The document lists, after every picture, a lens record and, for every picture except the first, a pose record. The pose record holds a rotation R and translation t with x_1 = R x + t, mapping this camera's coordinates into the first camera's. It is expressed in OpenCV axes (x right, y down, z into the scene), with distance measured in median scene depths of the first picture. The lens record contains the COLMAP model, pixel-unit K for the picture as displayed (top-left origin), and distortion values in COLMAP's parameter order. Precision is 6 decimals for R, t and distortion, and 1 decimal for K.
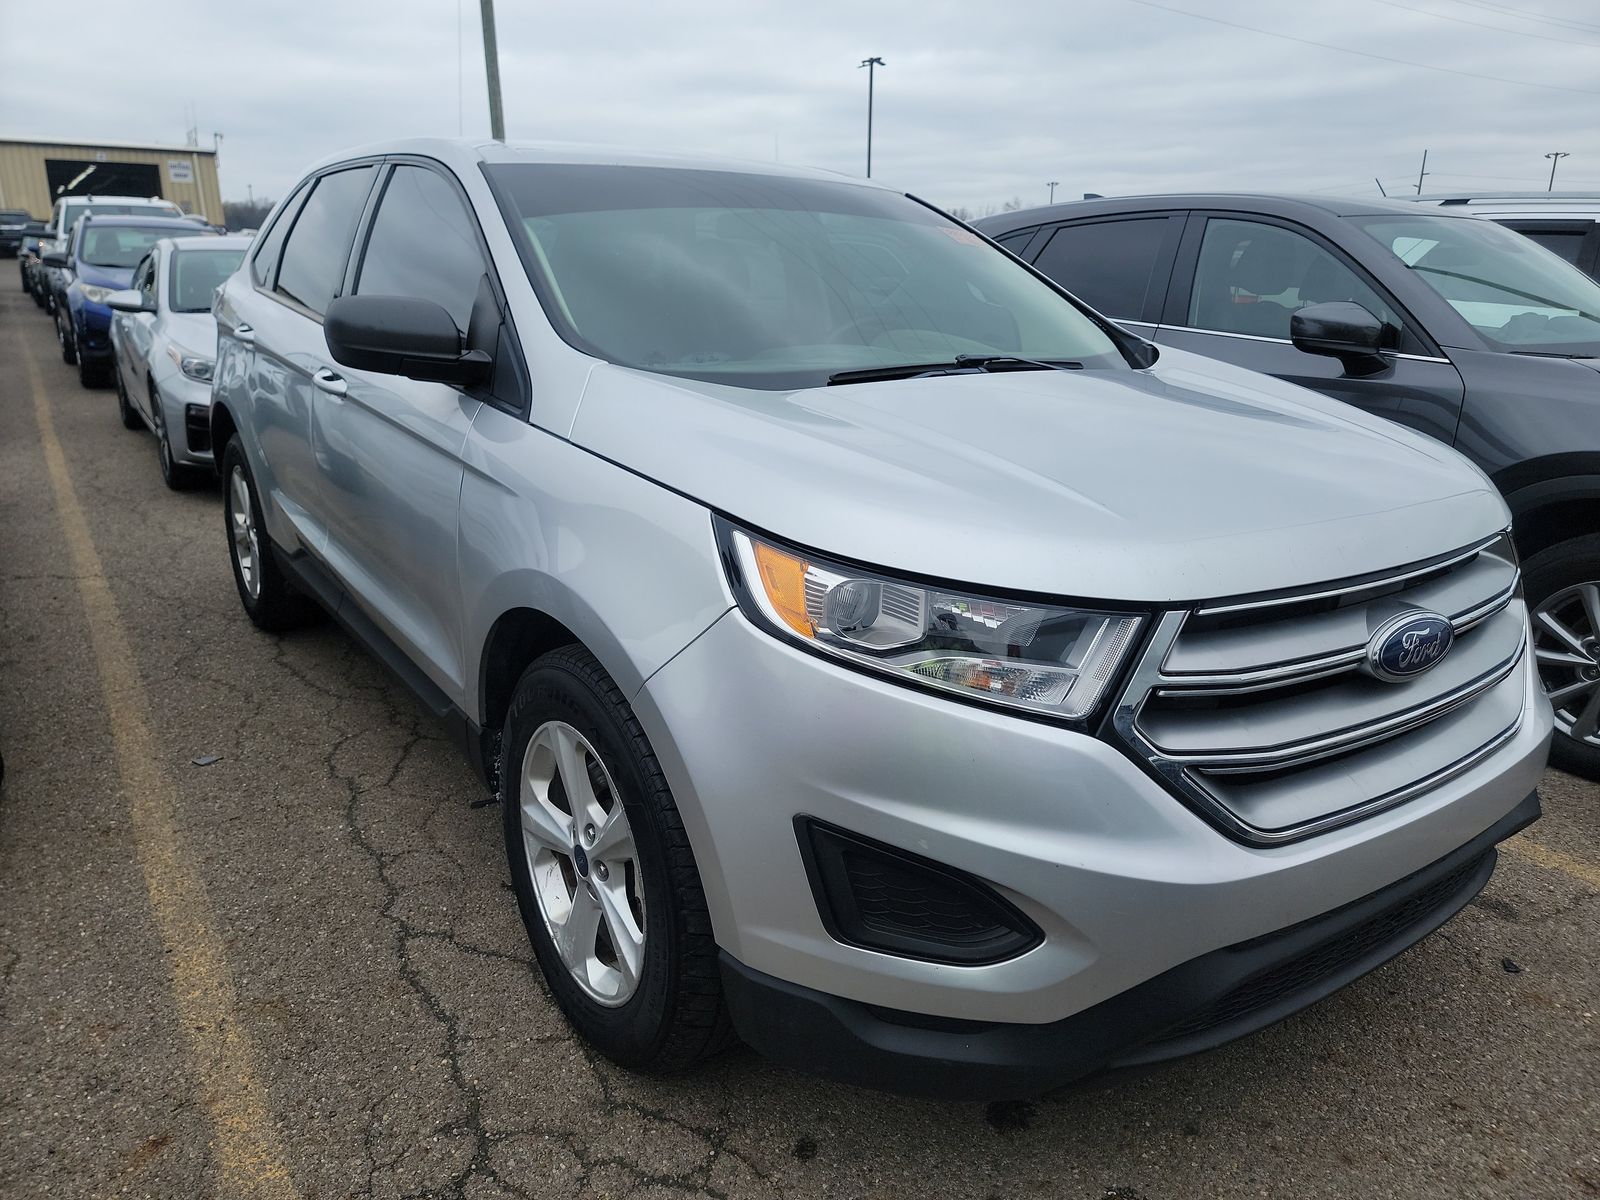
lens RADIAL K [[1138.3, 0, 794.5], [0, 1138.3, 554.5], [0, 0, 1]] dist [0.065872, -0.055056]
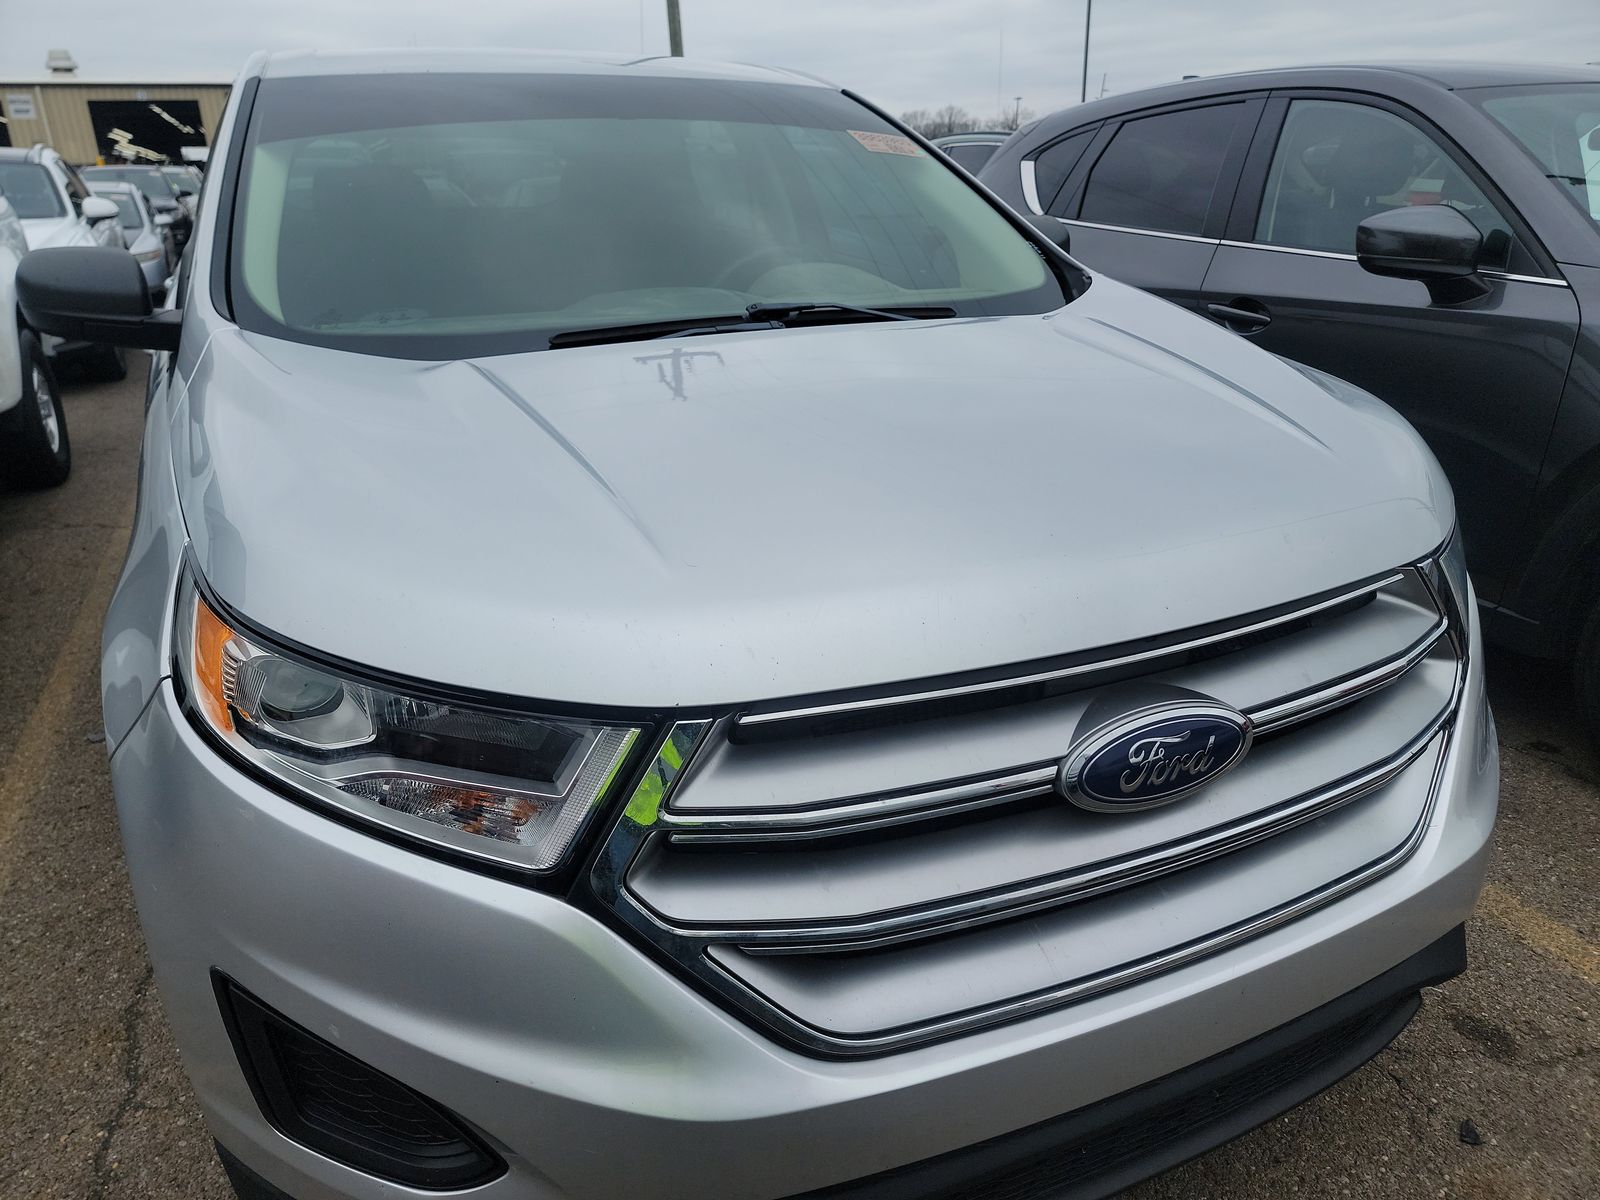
lens RADIAL K [[1138.3, 0, 798.5], [0, 1138.3, 591.3], [0, 0, 1]] dist [0.065872, -0.055056]
pose [[0.982493, 0.025988, -0.184480, 0.348727], [-0.007883, 0.995135, 0.098202, -0.061913], [0.186135, -0.095029, 0.977918, 0.248733]]
